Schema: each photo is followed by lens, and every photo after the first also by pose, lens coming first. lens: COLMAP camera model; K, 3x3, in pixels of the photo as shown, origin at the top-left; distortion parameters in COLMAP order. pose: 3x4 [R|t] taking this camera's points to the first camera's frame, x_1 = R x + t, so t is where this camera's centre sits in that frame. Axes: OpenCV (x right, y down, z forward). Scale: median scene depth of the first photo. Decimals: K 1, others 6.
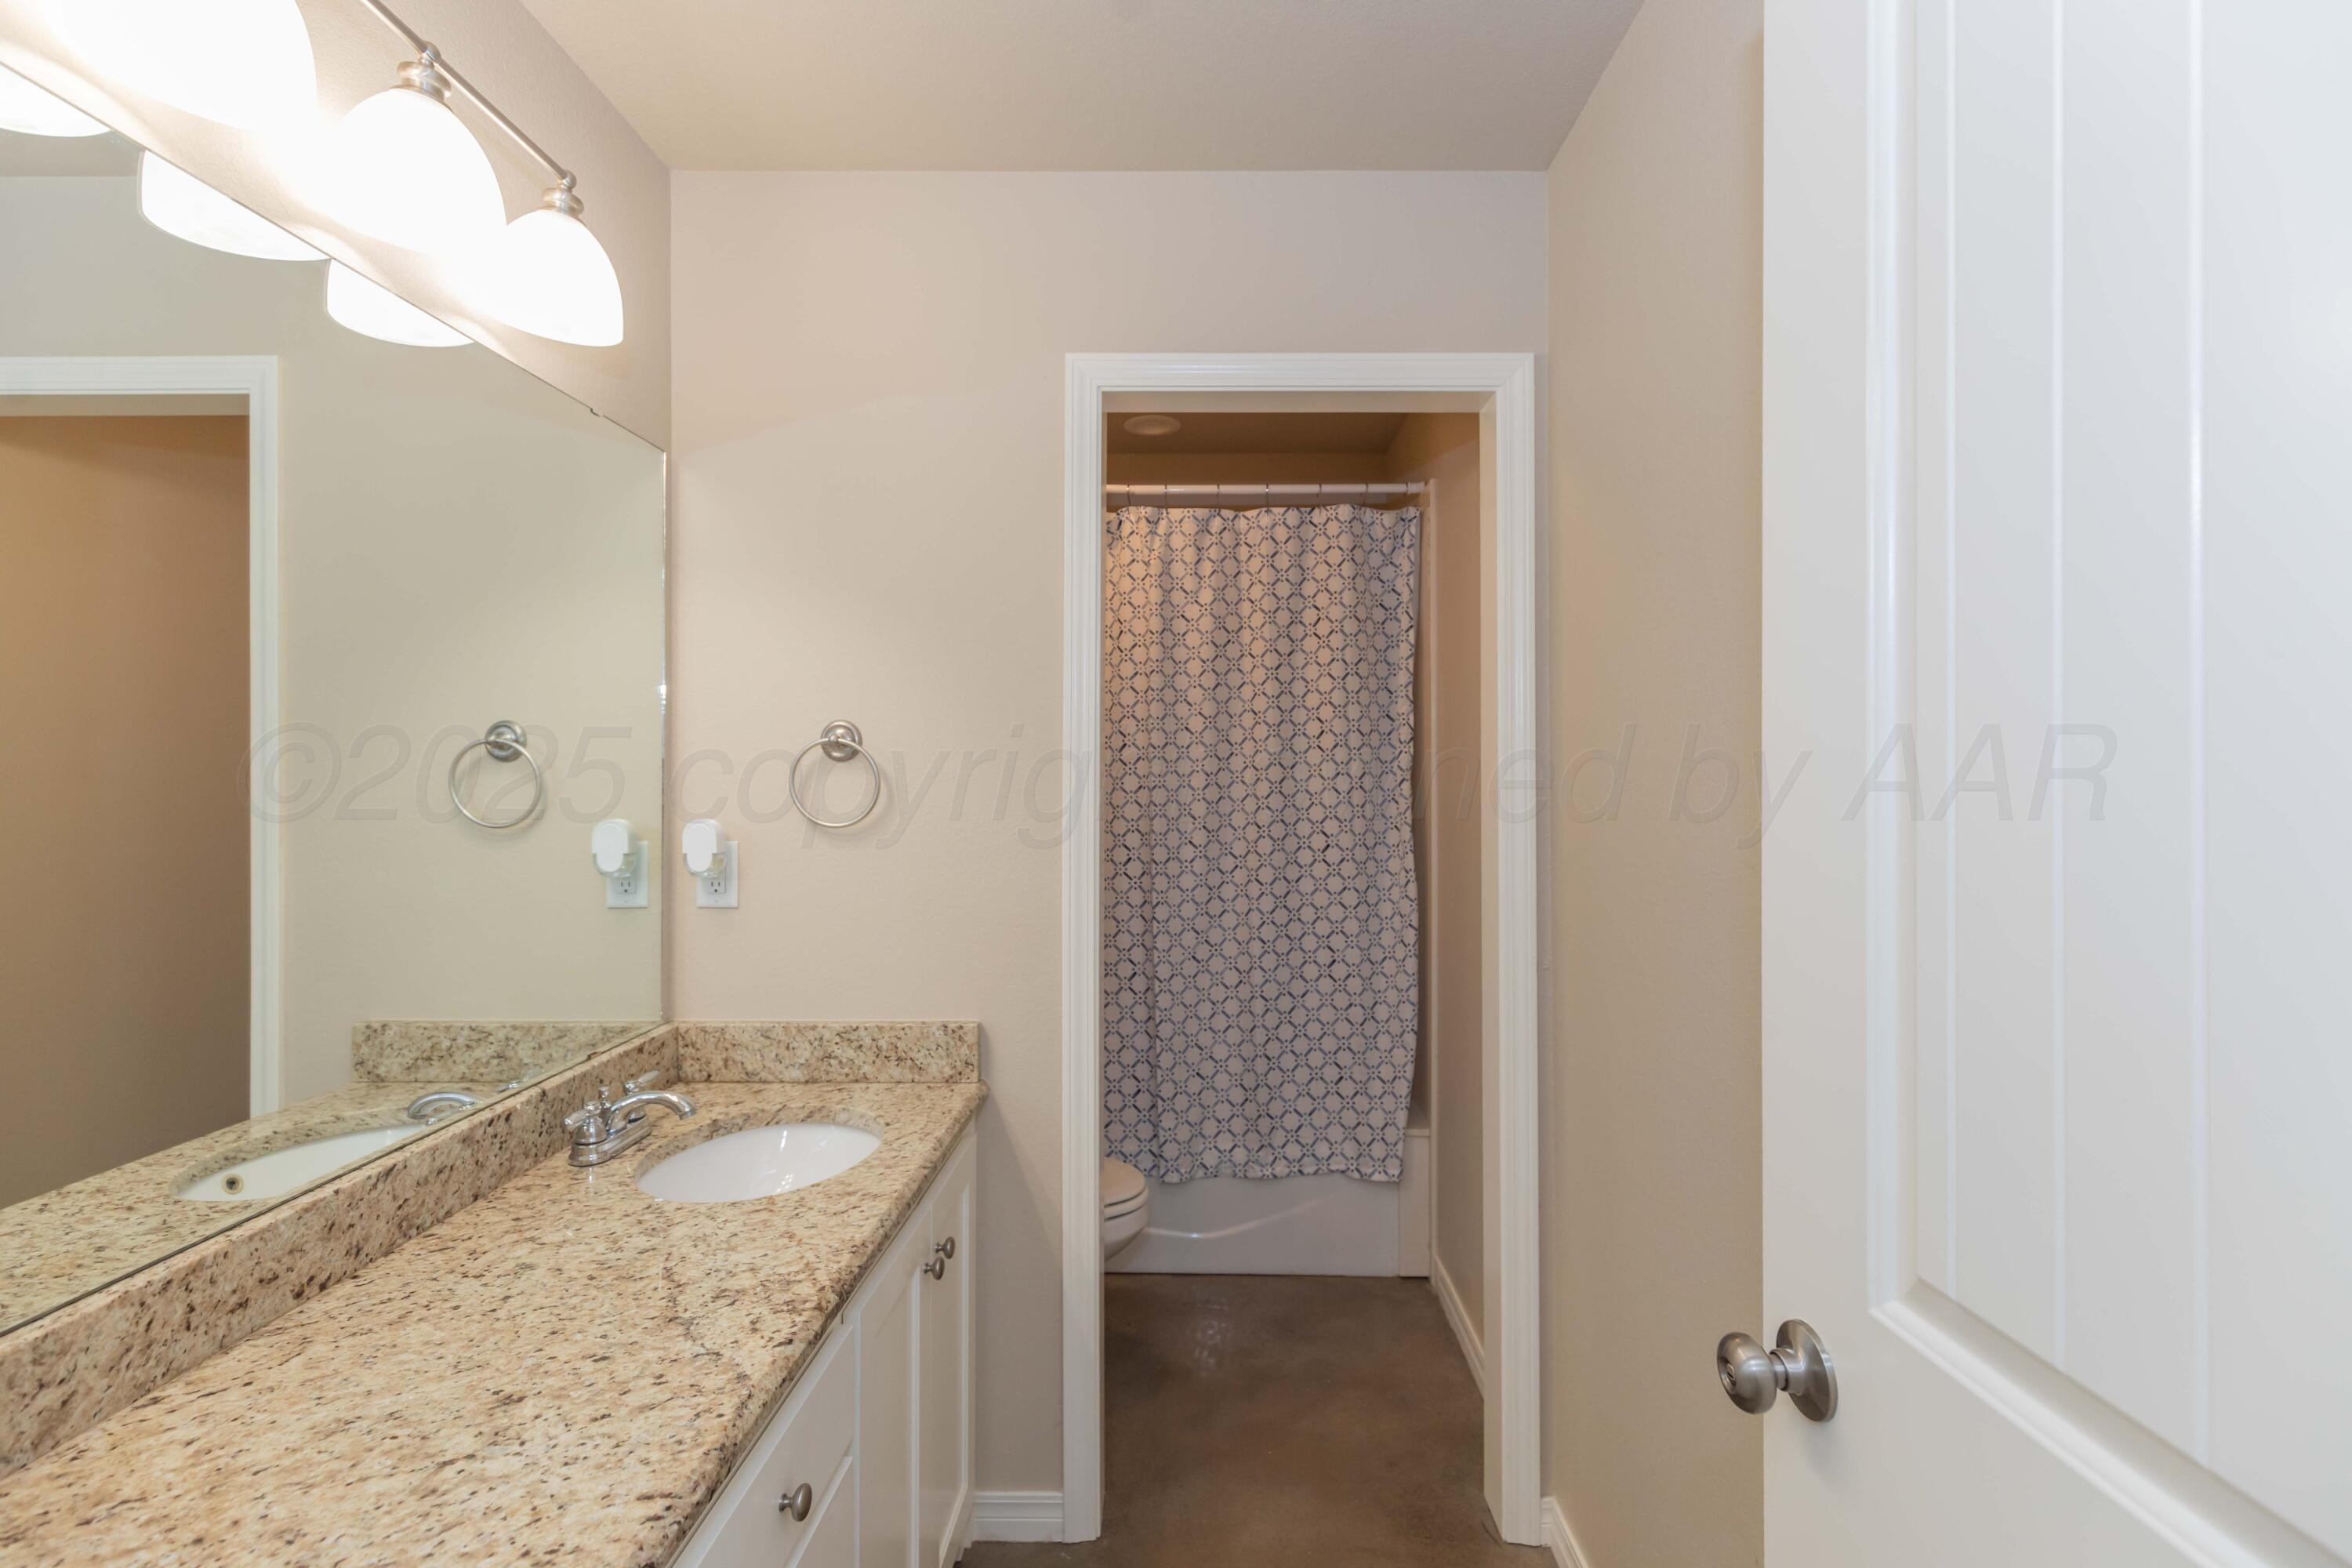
lens RADIAL K [[1033.5, 0, 1196.0], [0, 1033.5, 780.6], [0, 0, 1]] dist [0.009576, 0.000091]
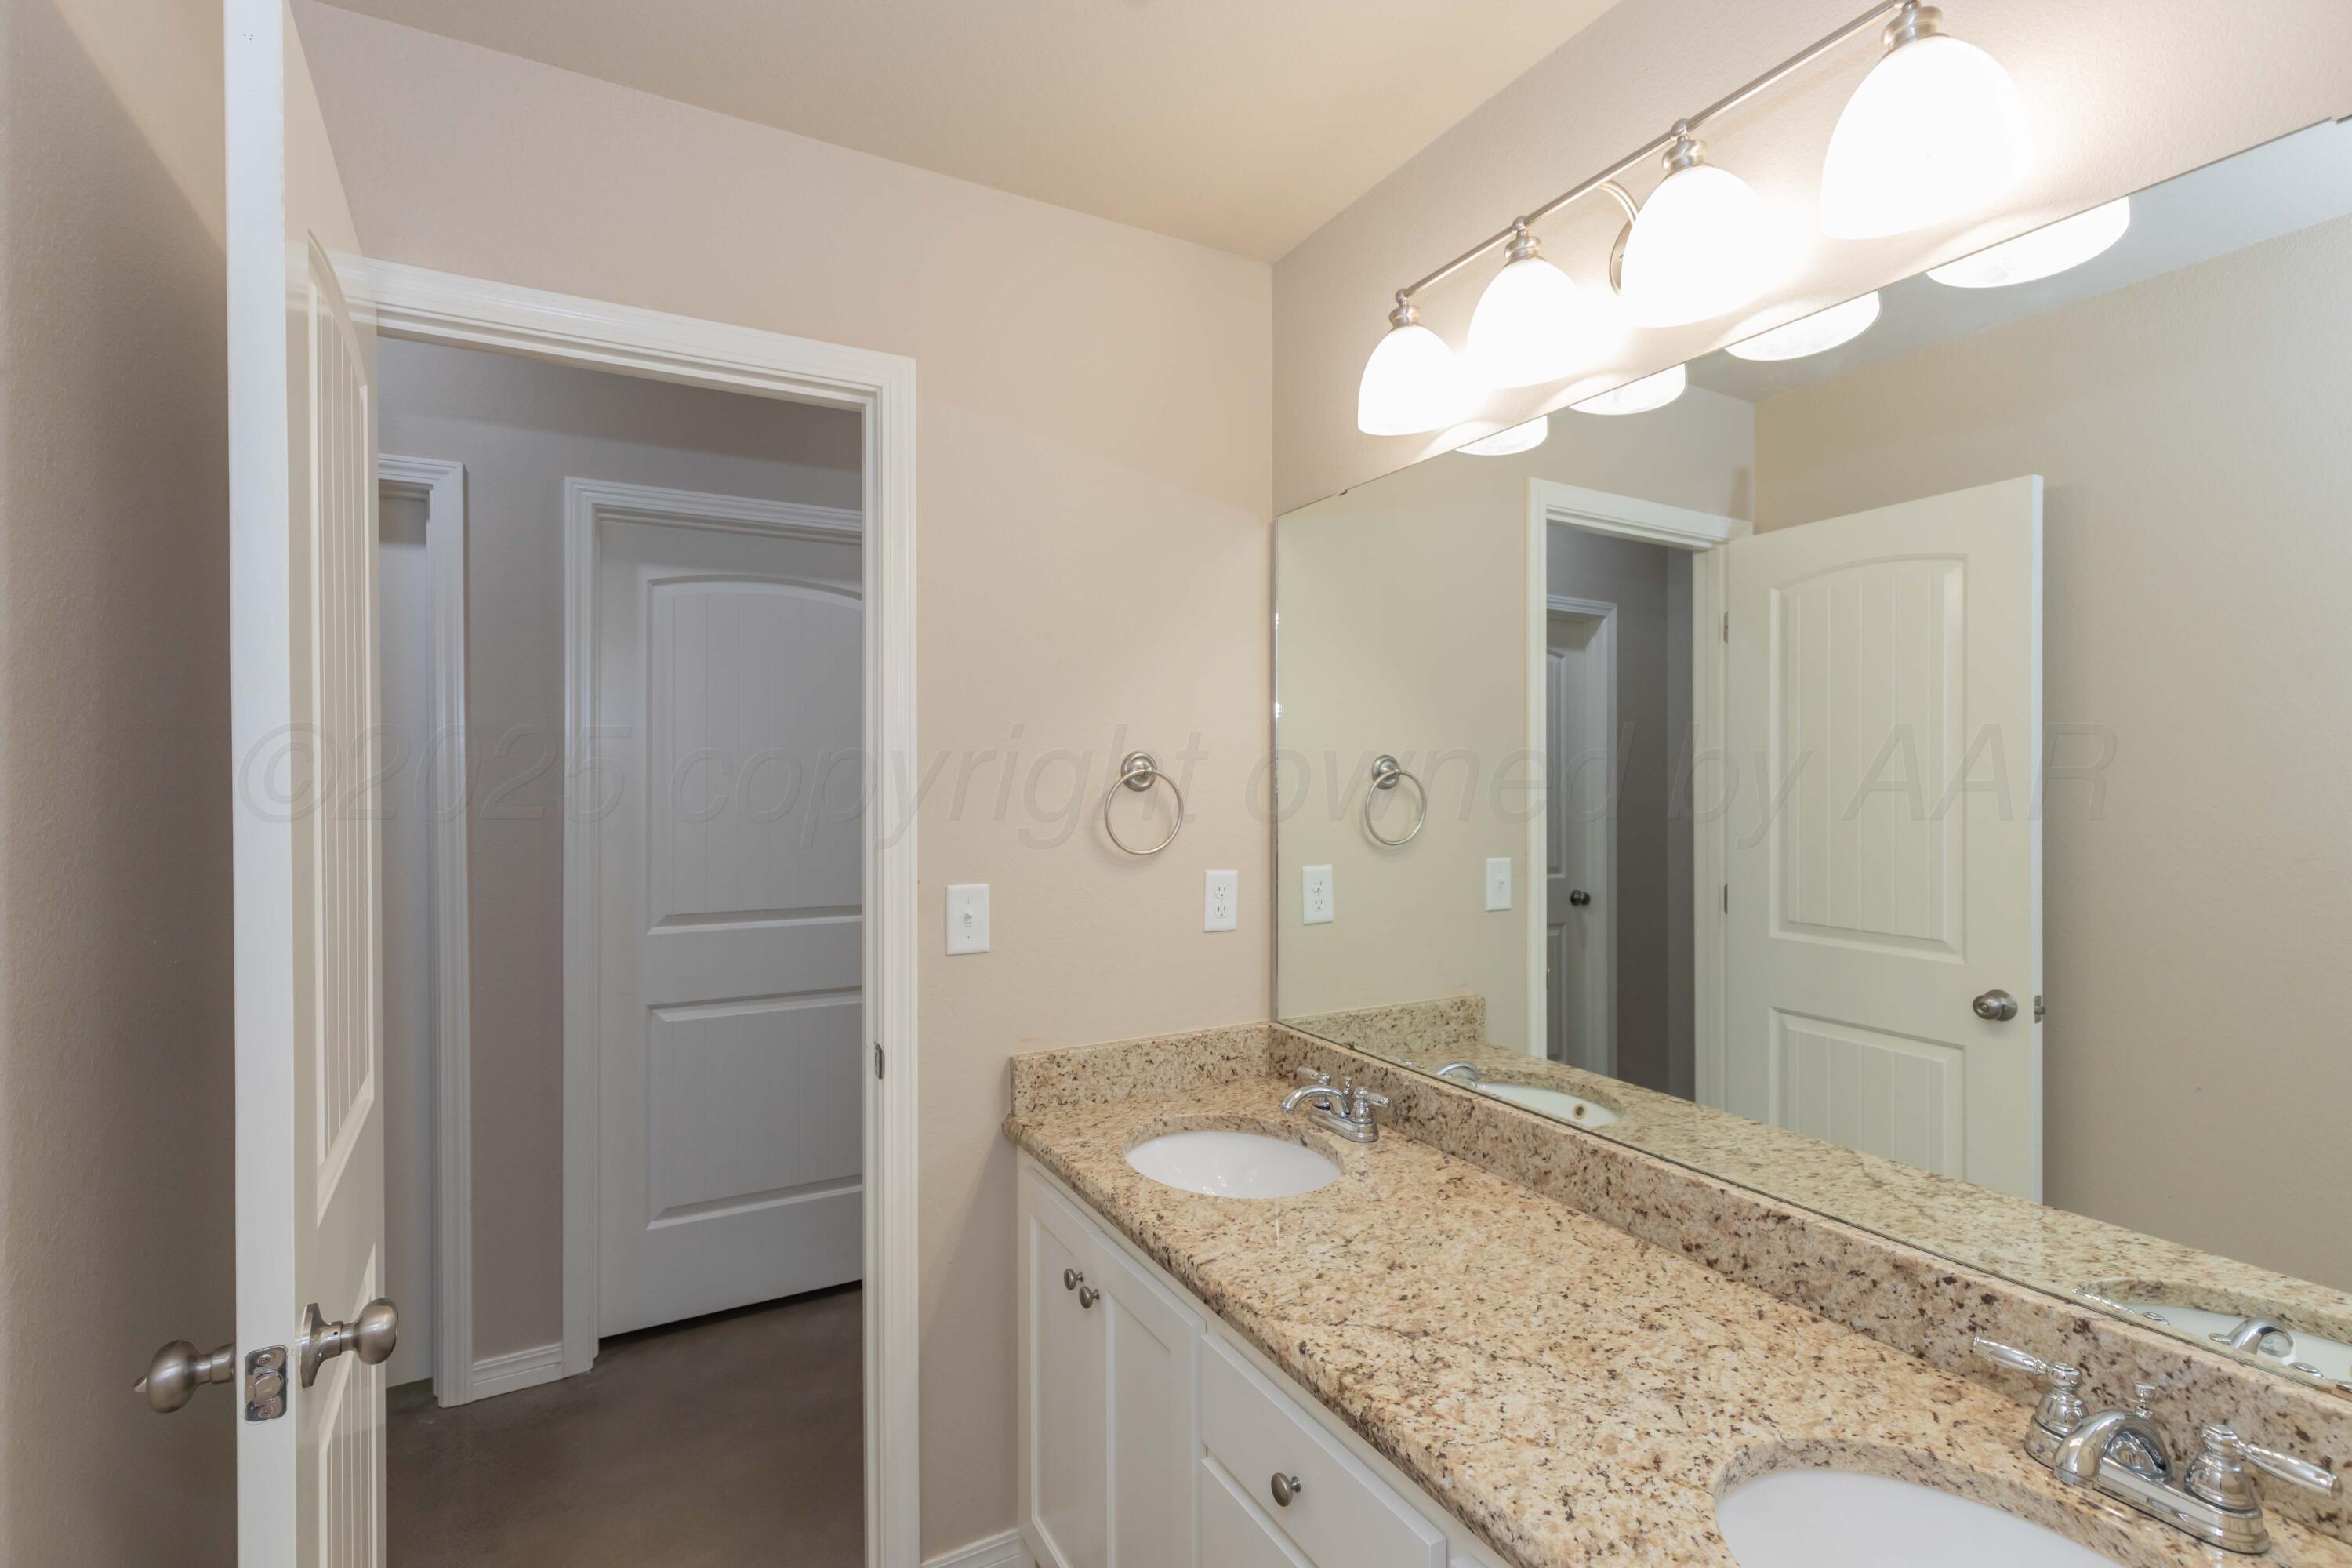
lens RADIAL K [[1033.5, 0, 1196.0], [0, 1033.5, 780.6], [0, 0, 1]] dist [0.009576, 0.000091]
pose [[-0.854352, 0.001652, -0.519691, 0.228718], [-0.004094, 0.999943, 0.009908, -0.051296], [0.519678, 0.010592, -0.854297, 1.647215]]
